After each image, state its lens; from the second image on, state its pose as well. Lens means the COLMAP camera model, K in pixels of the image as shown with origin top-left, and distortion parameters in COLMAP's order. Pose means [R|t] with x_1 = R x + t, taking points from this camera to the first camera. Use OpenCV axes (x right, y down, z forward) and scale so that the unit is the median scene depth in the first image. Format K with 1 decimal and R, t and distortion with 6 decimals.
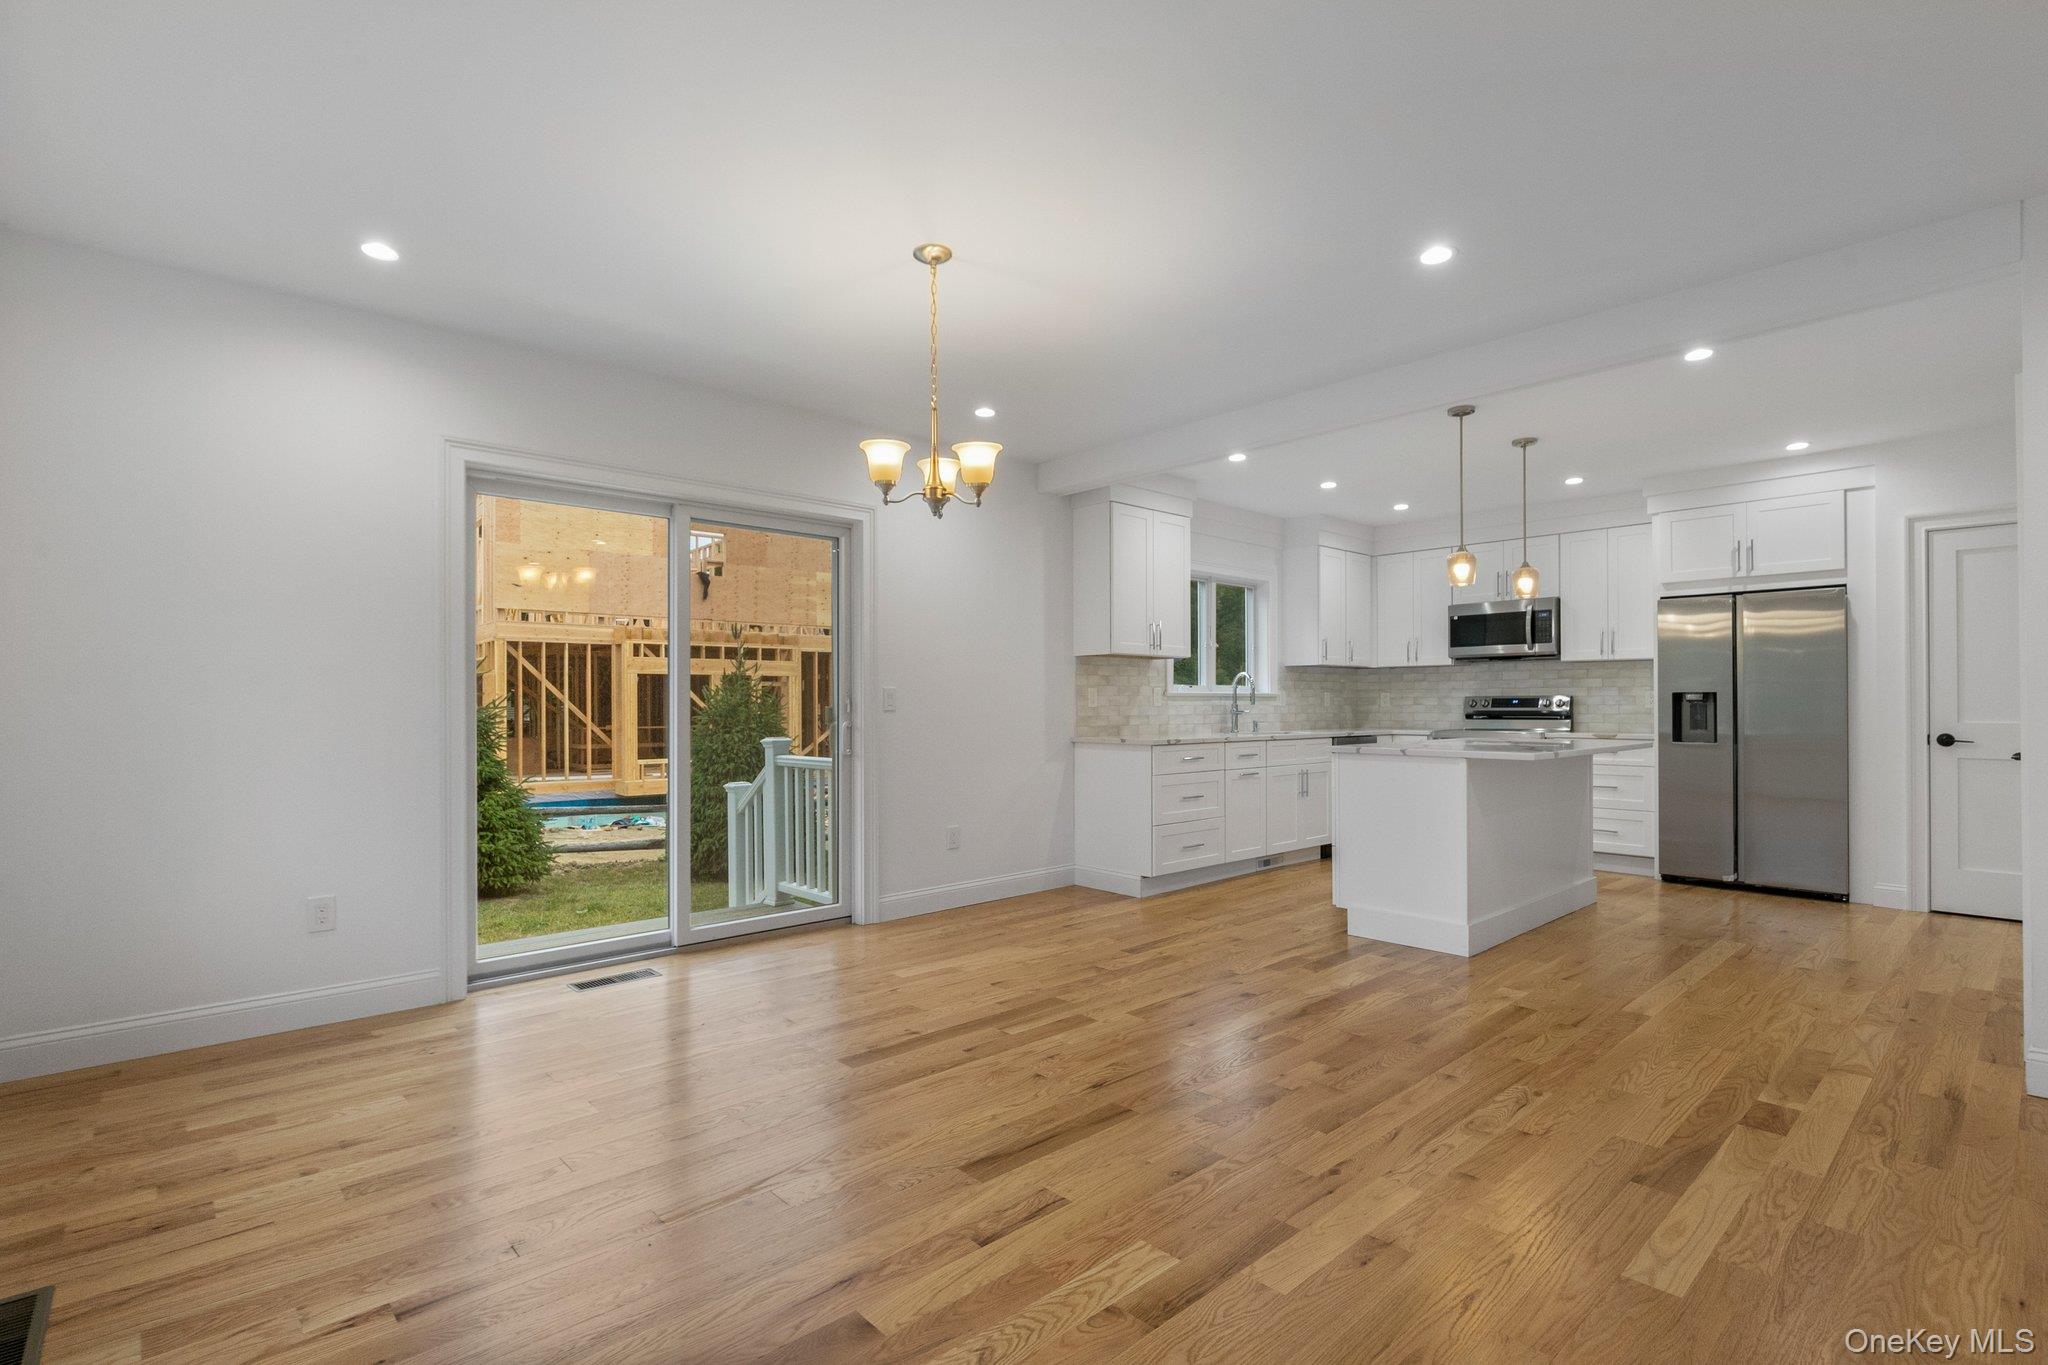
lens RADIAL K [[951.4, 0, 1023.2], [0, 951.4, 695.2], [0, 0, 1]] dist [-0.003589, -0.000704]
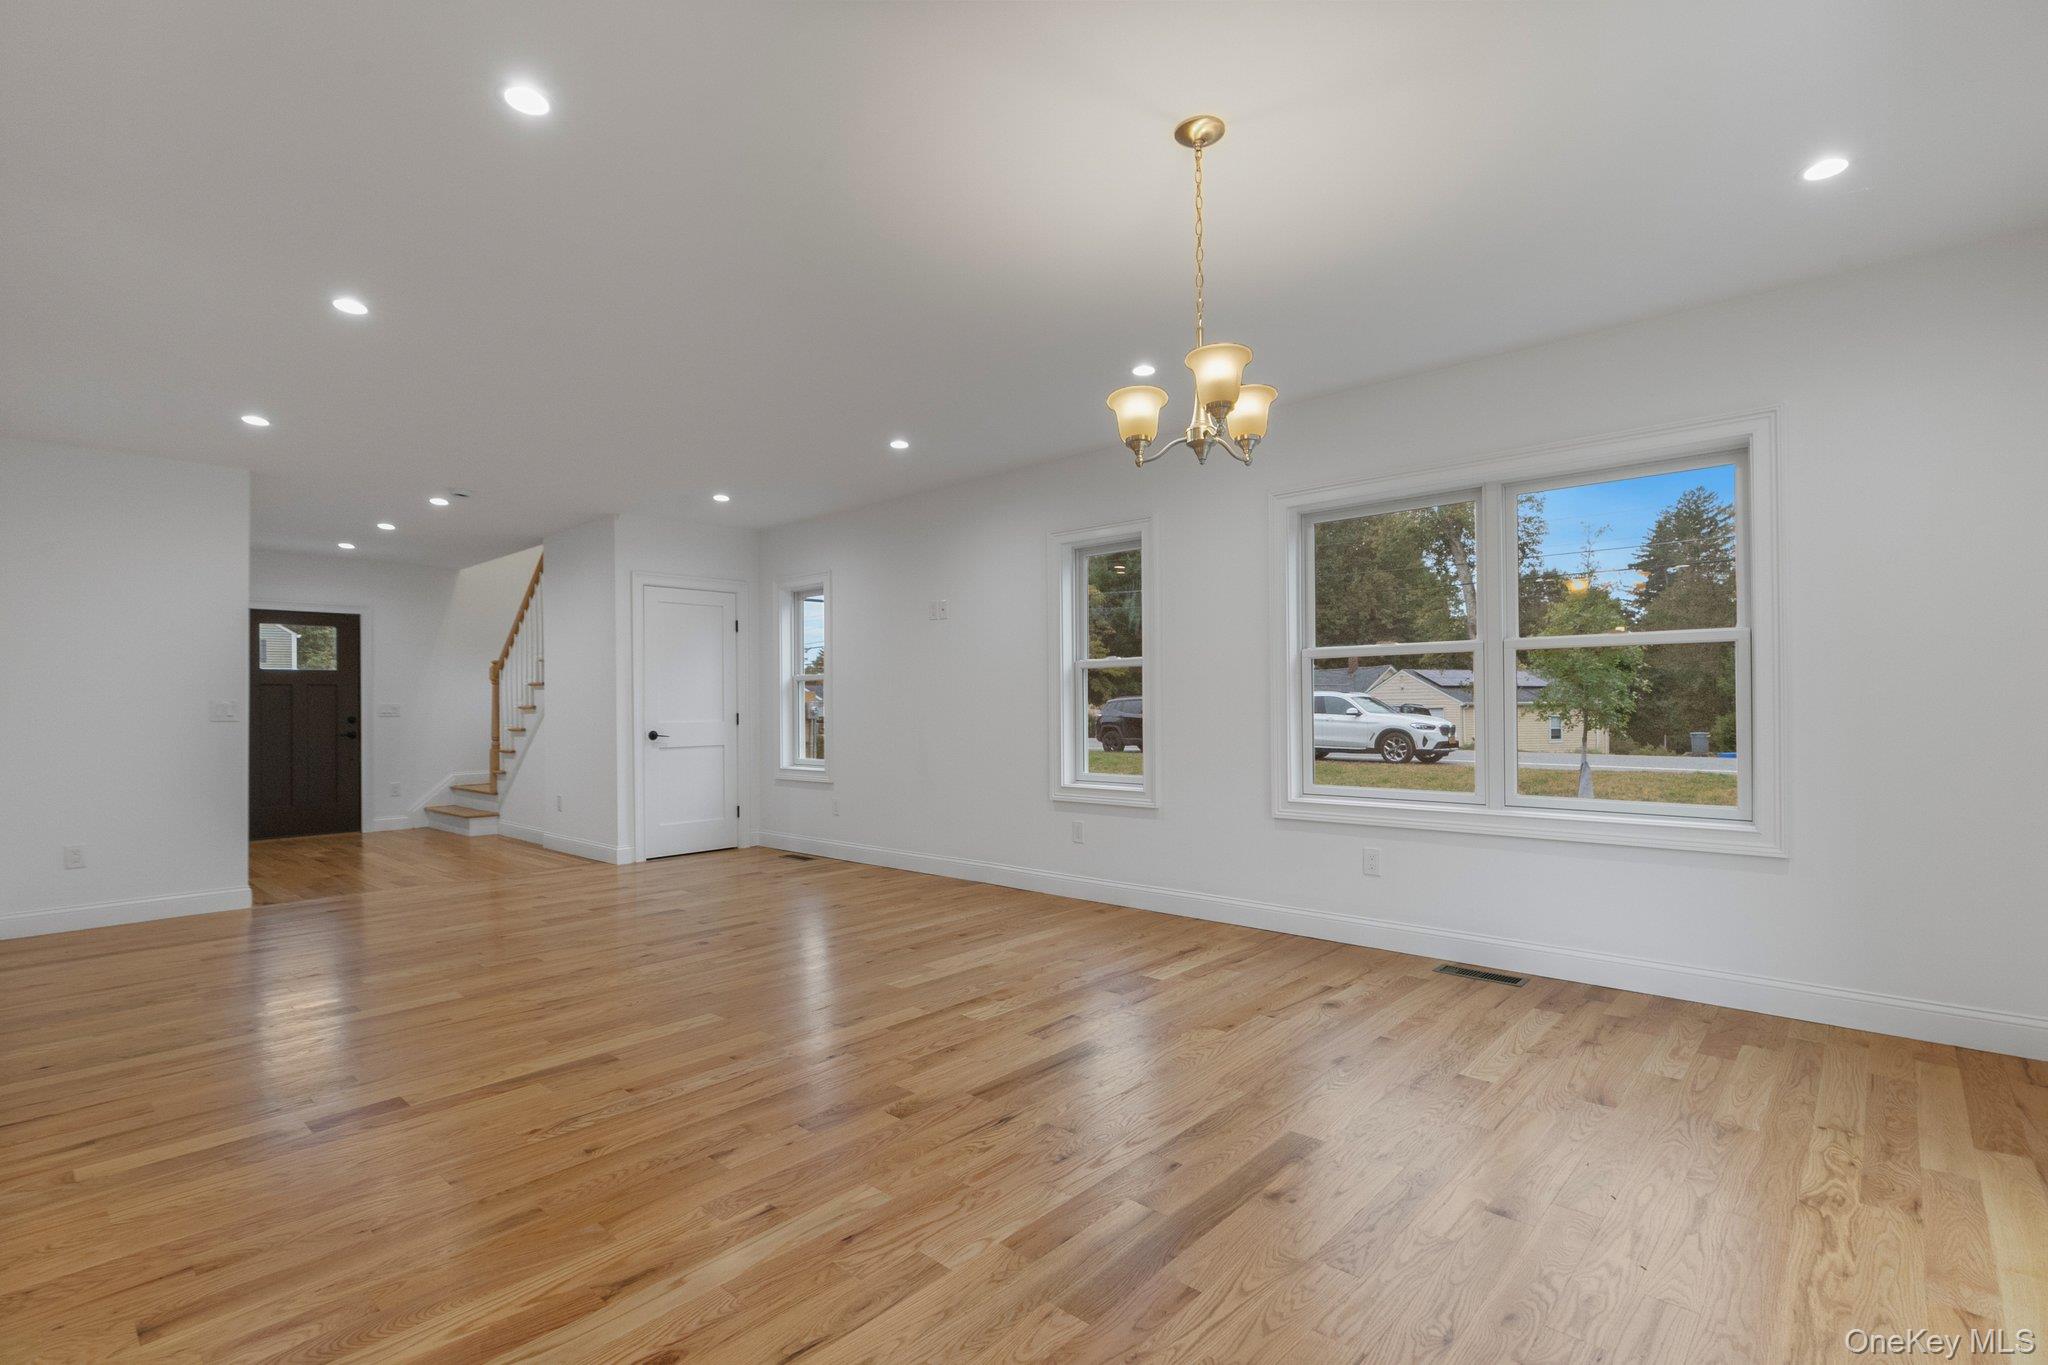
lens RADIAL K [[951.4, 0, 1014.9], [0, 951.4, 703.8], [0, 0, 1]] dist [-0.003589, -0.000704]
pose [[-0.996839, 0.012280, -0.078494, 0.064151], [0.013221, 0.999847, -0.011480, 0.007791], [0.078341, -0.012481, -0.996848, 0.908270]]
